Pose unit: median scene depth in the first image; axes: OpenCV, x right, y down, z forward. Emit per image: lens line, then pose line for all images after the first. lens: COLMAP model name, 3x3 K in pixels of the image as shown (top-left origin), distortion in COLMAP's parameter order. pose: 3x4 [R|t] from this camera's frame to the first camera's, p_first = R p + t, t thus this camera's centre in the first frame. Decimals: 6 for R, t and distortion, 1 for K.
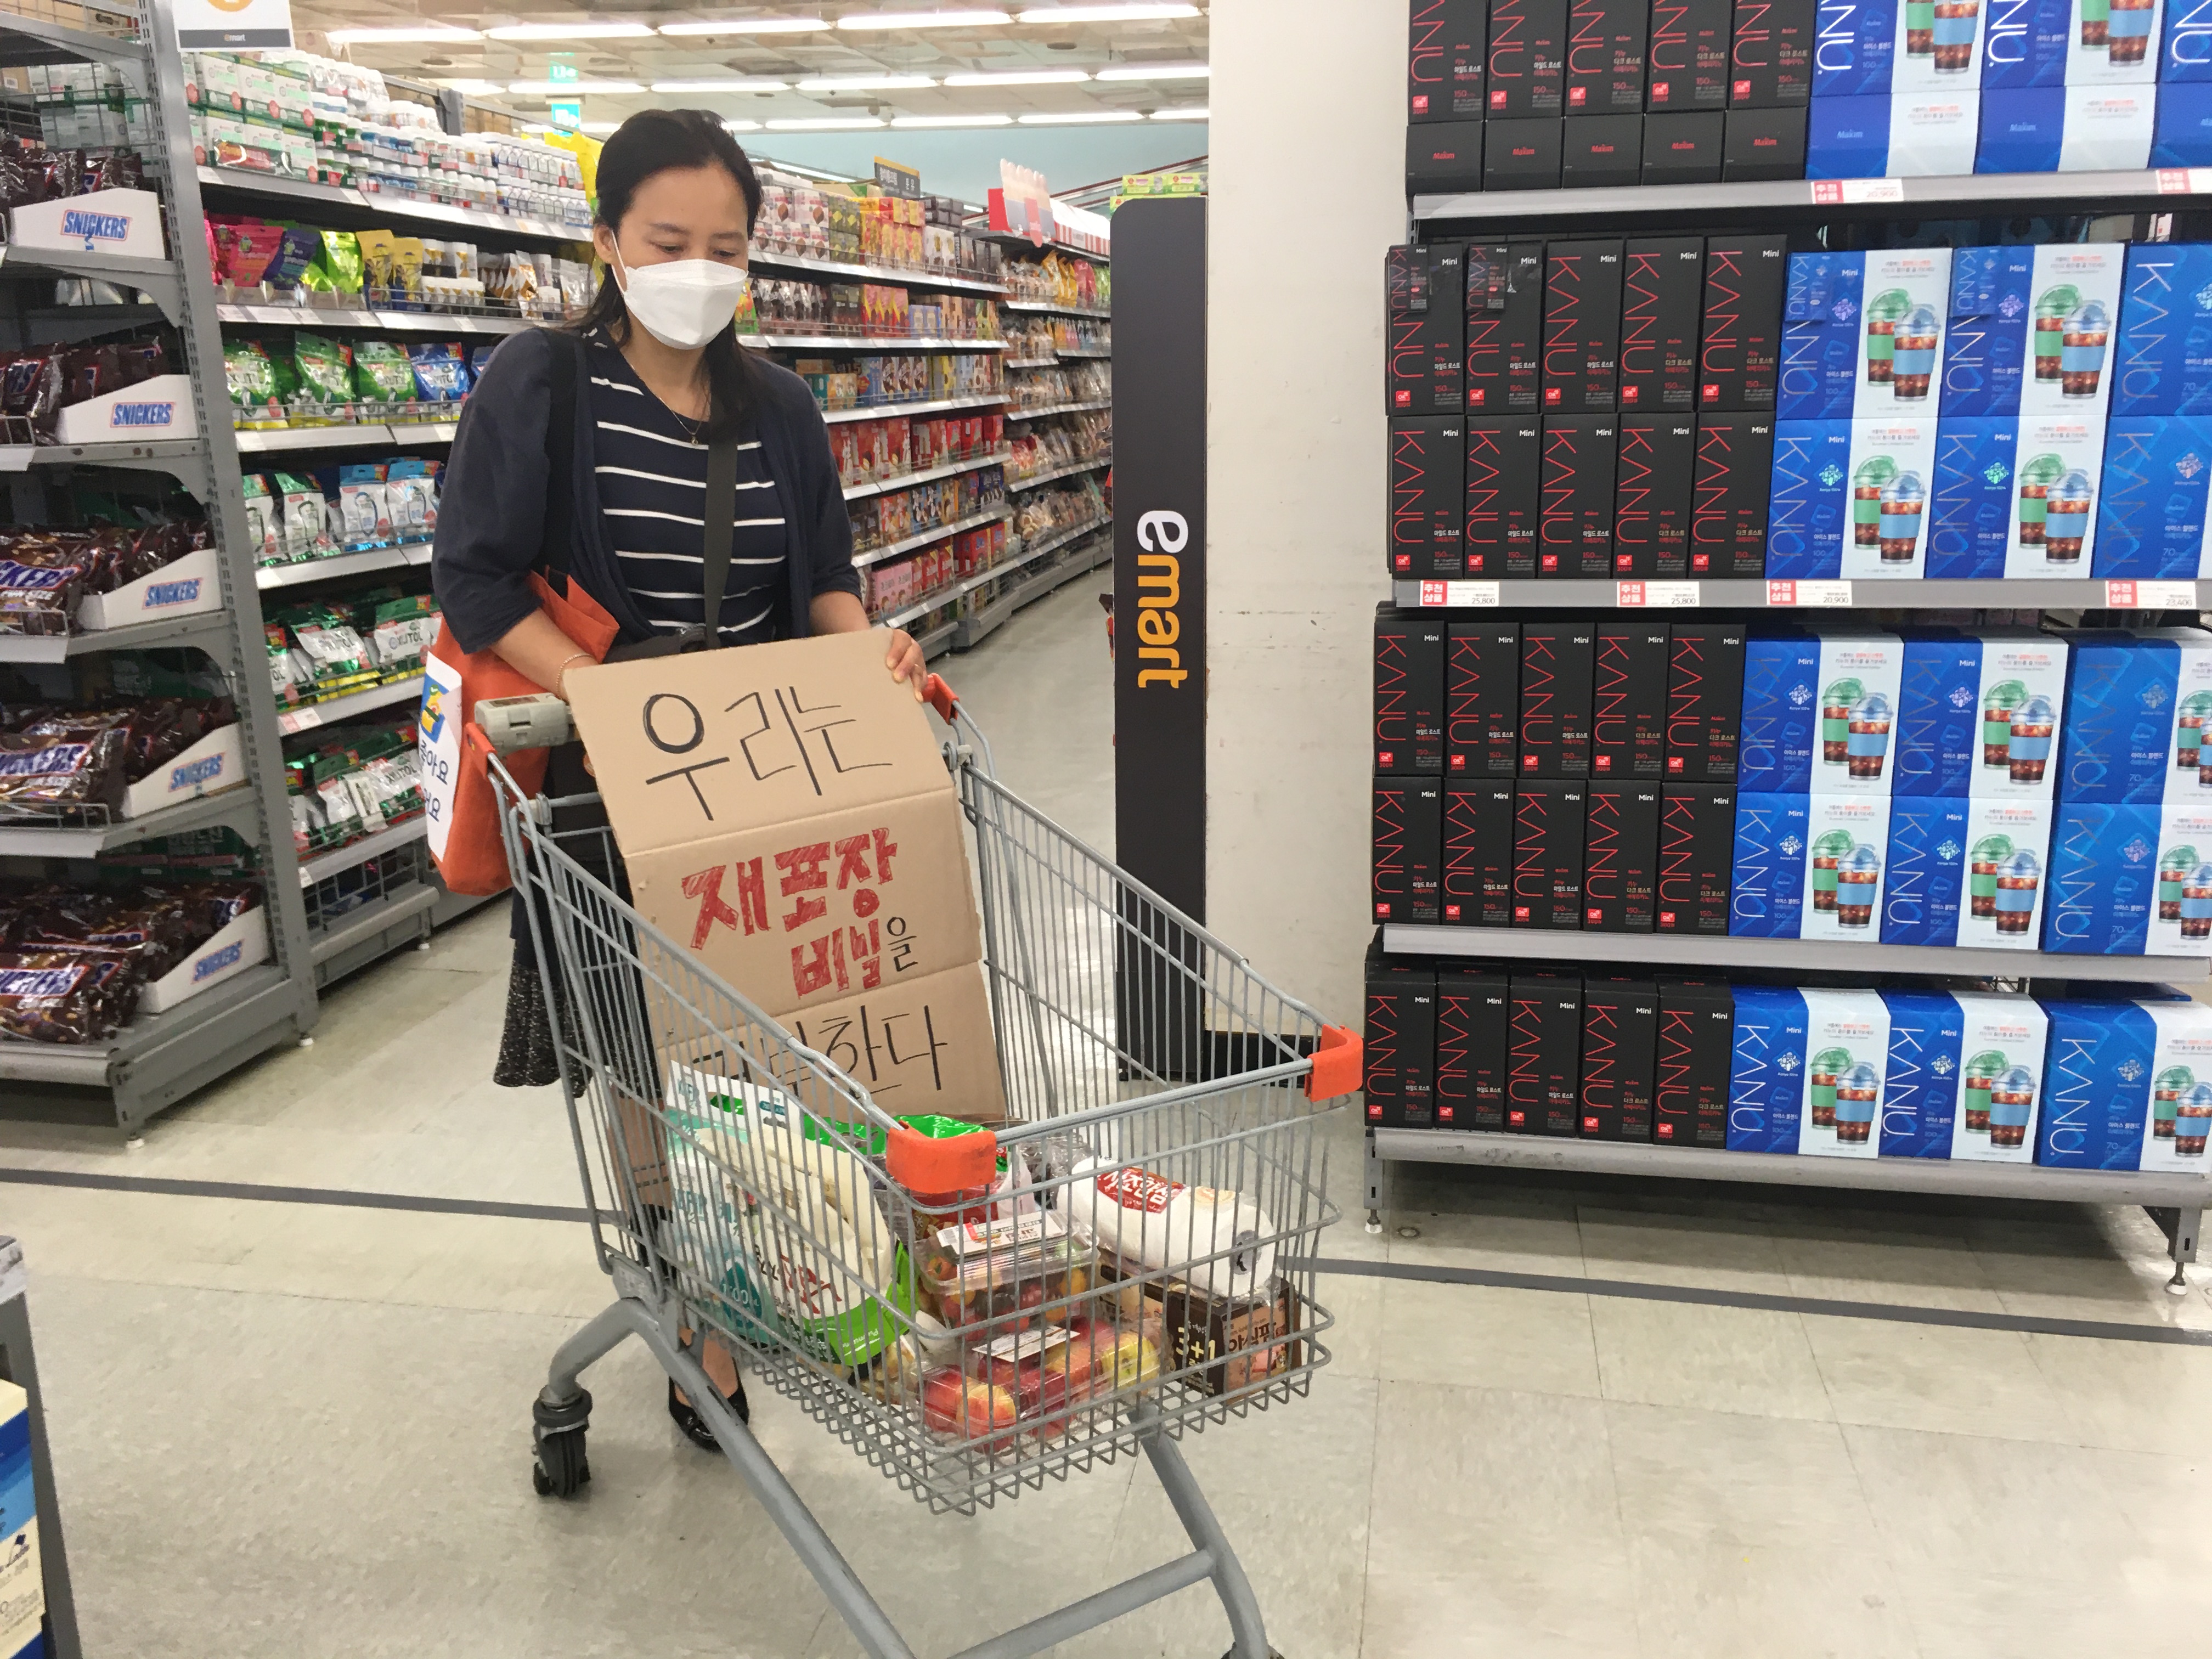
lens RADIAL K [[1873.5, 0, 1106.0], [0, 1873.5, 829.5], [0, 0, 1]] dist [0.065185, -0.082923]
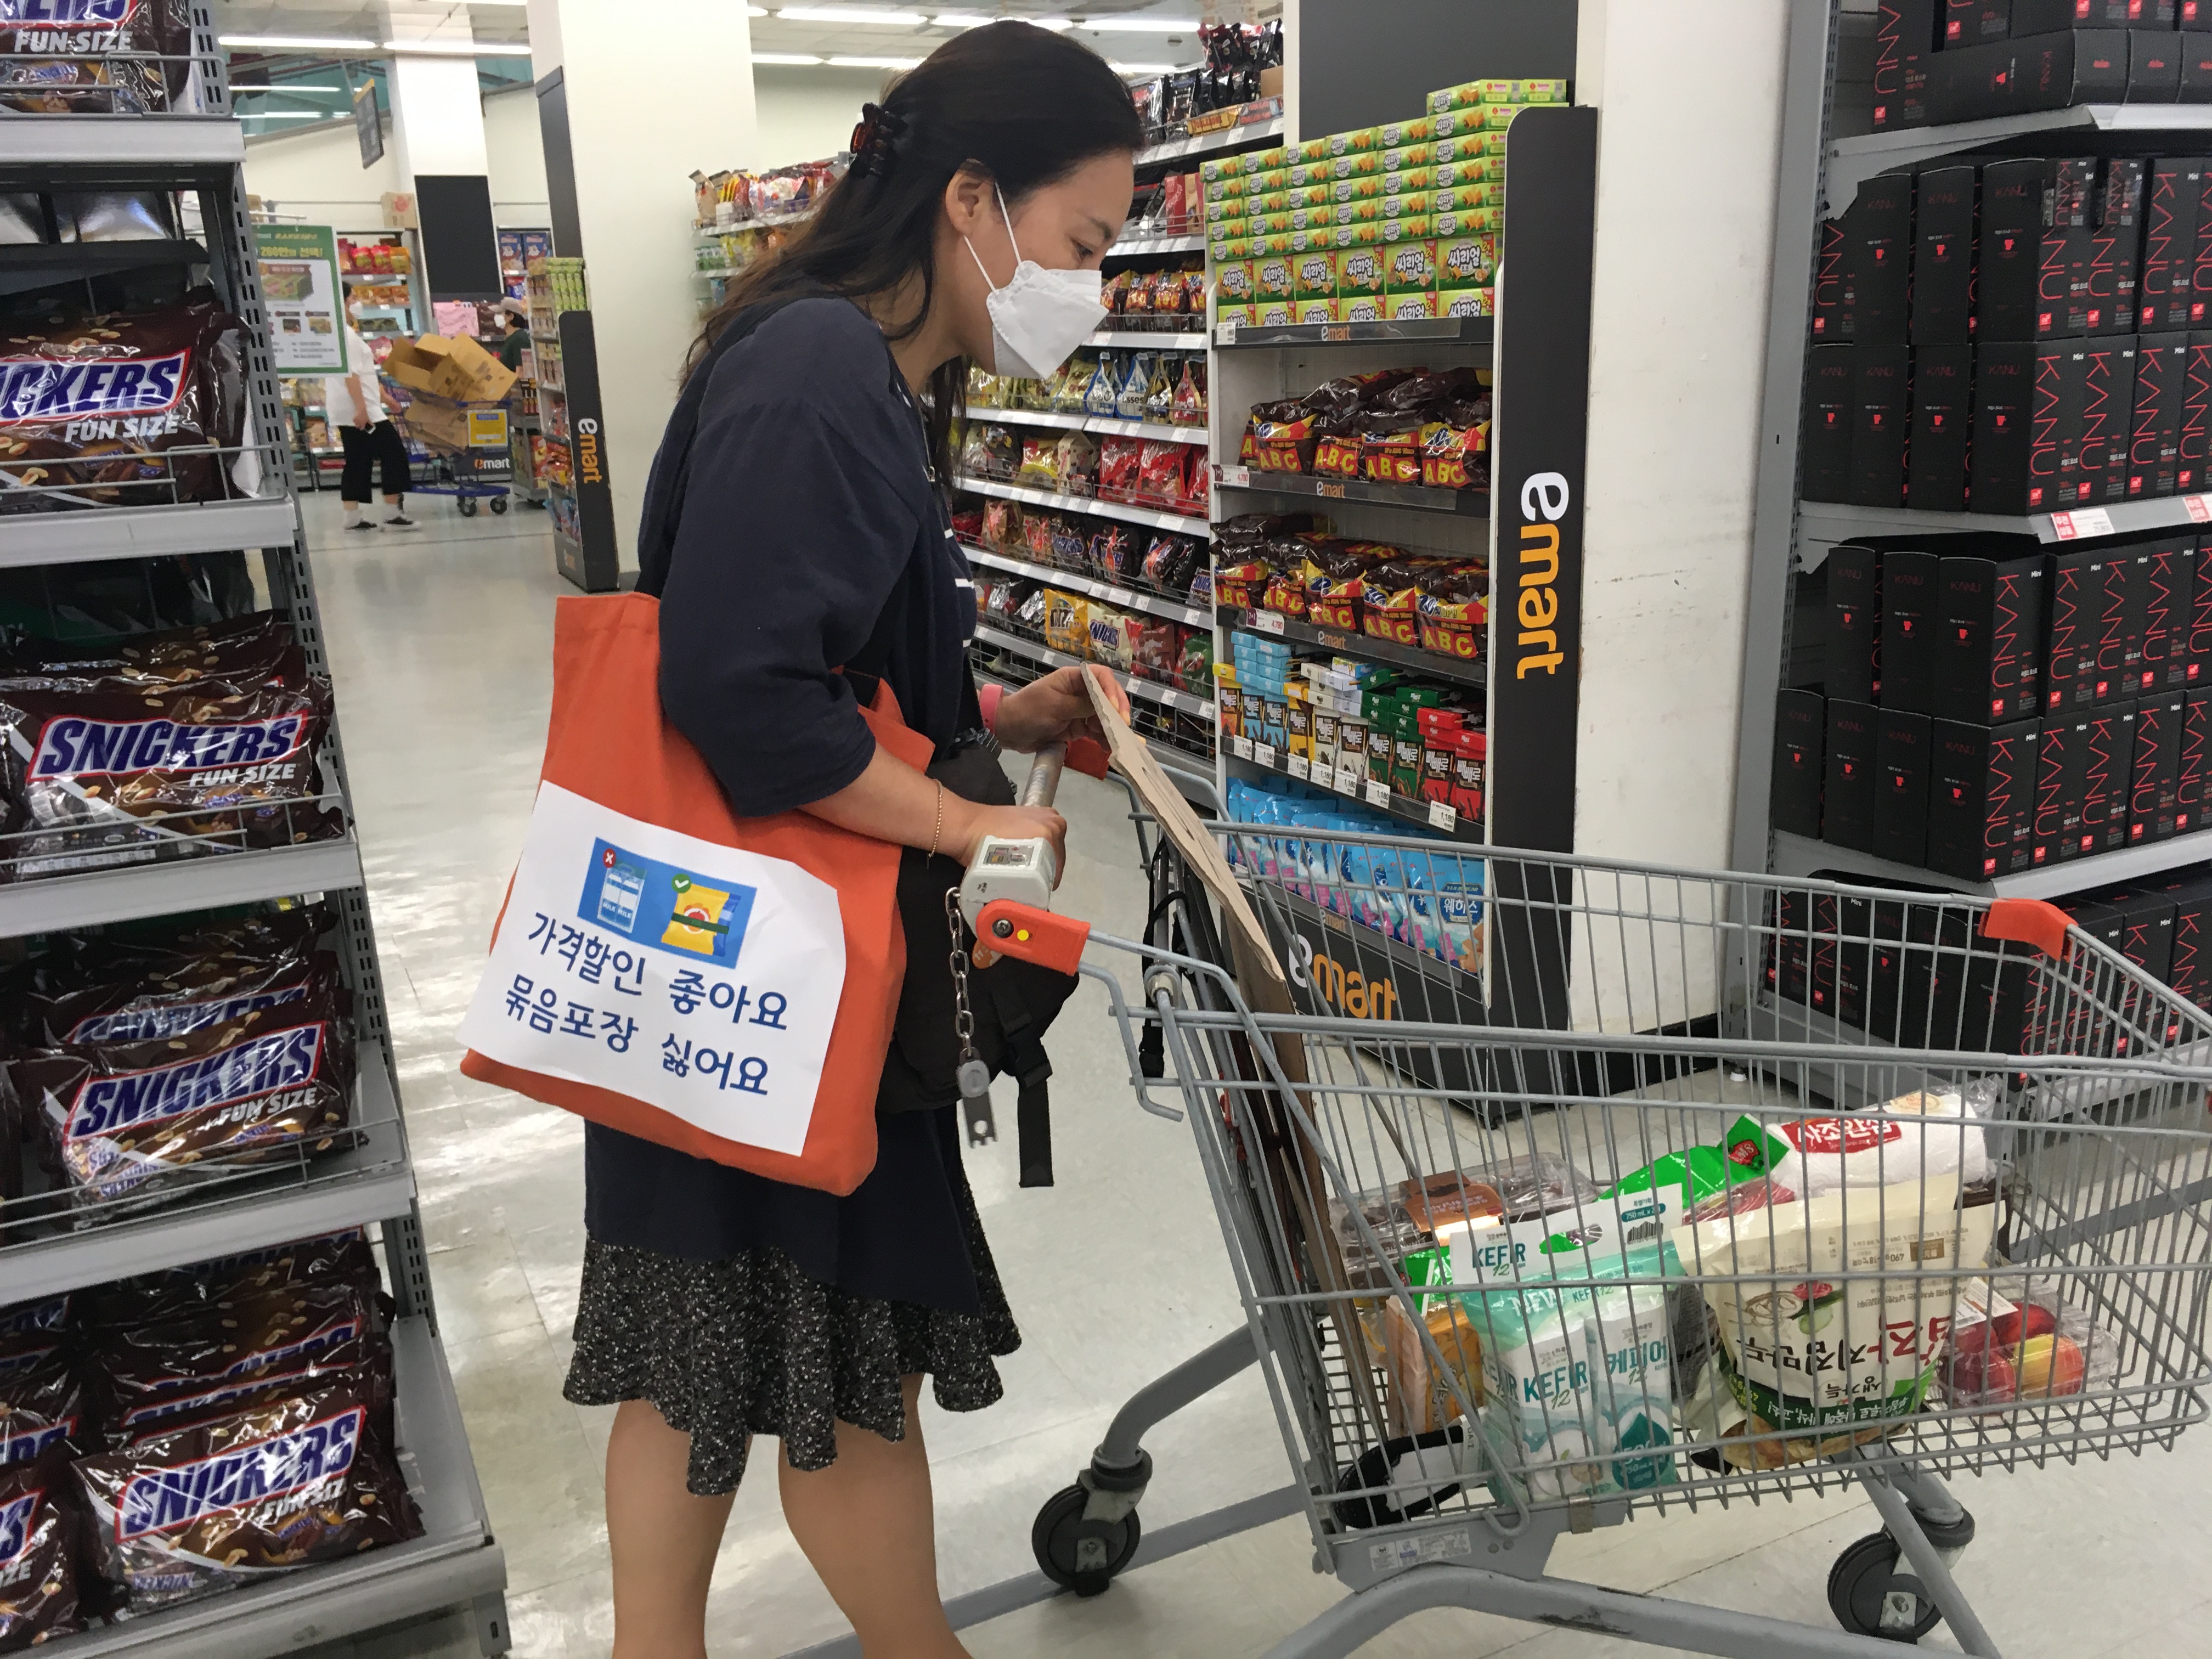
lens RADIAL K [[1873.5, 0, 1106.0], [0, 1873.5, 829.5], [0, 0, 1]] dist [0.065185, -0.082923]
pose [[0.810999, -0.176450, 0.557804, -0.645436], [0.169346, 0.983420, 0.064870, -0.097874], [-0.560002, 0.041852, 0.827433, 0.397044]]
